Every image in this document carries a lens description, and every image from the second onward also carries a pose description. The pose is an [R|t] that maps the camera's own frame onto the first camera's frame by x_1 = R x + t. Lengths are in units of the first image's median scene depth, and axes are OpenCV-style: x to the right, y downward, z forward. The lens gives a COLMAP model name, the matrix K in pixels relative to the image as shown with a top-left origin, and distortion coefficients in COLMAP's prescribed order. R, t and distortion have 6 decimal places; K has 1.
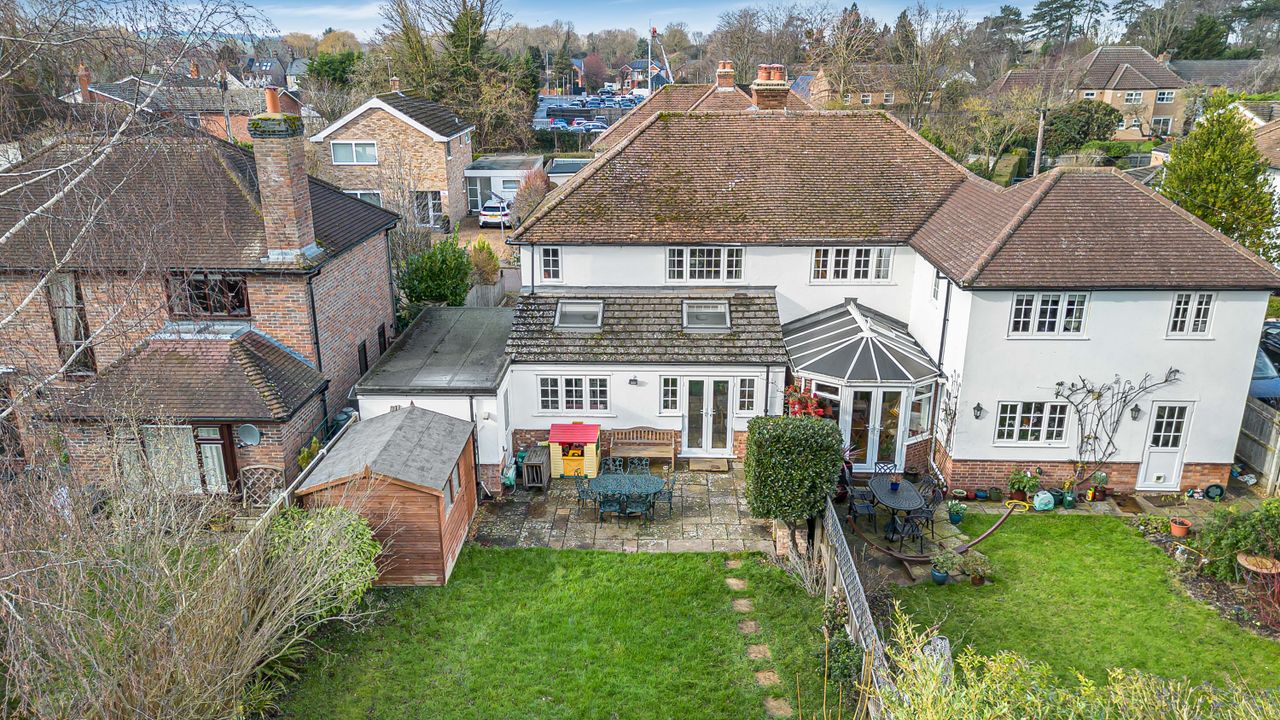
lens RADIAL K [[913.4, 0, 640.0], [0, 913.4, 360.0], [0, 0, 1]] dist [0.028417, 0.000579]
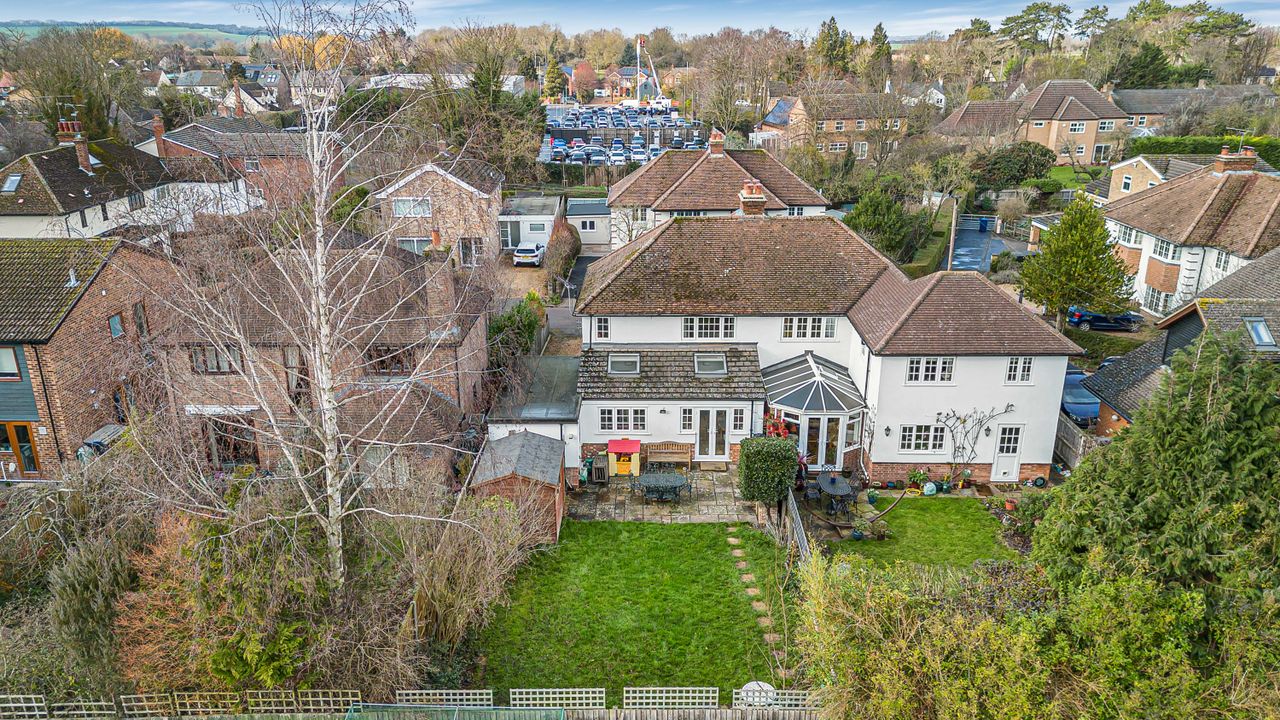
lens RADIAL K [[904.8, 0, 640.0], [0, 904.8, 360.0], [0, 0, 1]] dist [0.041343, -0.001525]
pose [[0.999852, -0.005663, 0.016219, -0.068910], [0.005510, 0.999940, 0.009460, -0.075451], [-0.016271, -0.009369, 0.999824, -0.488070]]
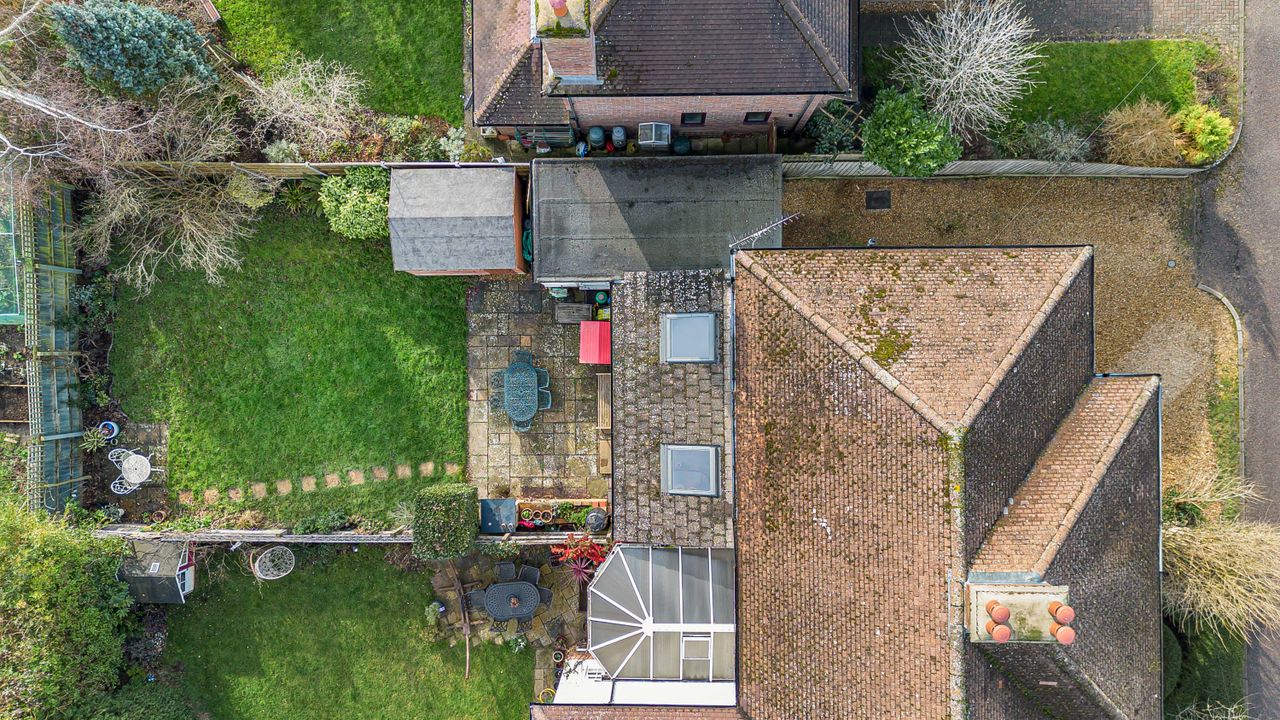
lens RADIAL K [[904.8, 0, 640.0], [0, 904.8, 360.0], [0, 0, 1]] dist [0.041343, -0.001525]
pose [[0.035717, 0.999341, 0.006440, -0.054644], [-0.294575, 0.004370, 0.955618, -1.005455], [0.954961, -0.036028, 0.294537, 0.713017]]
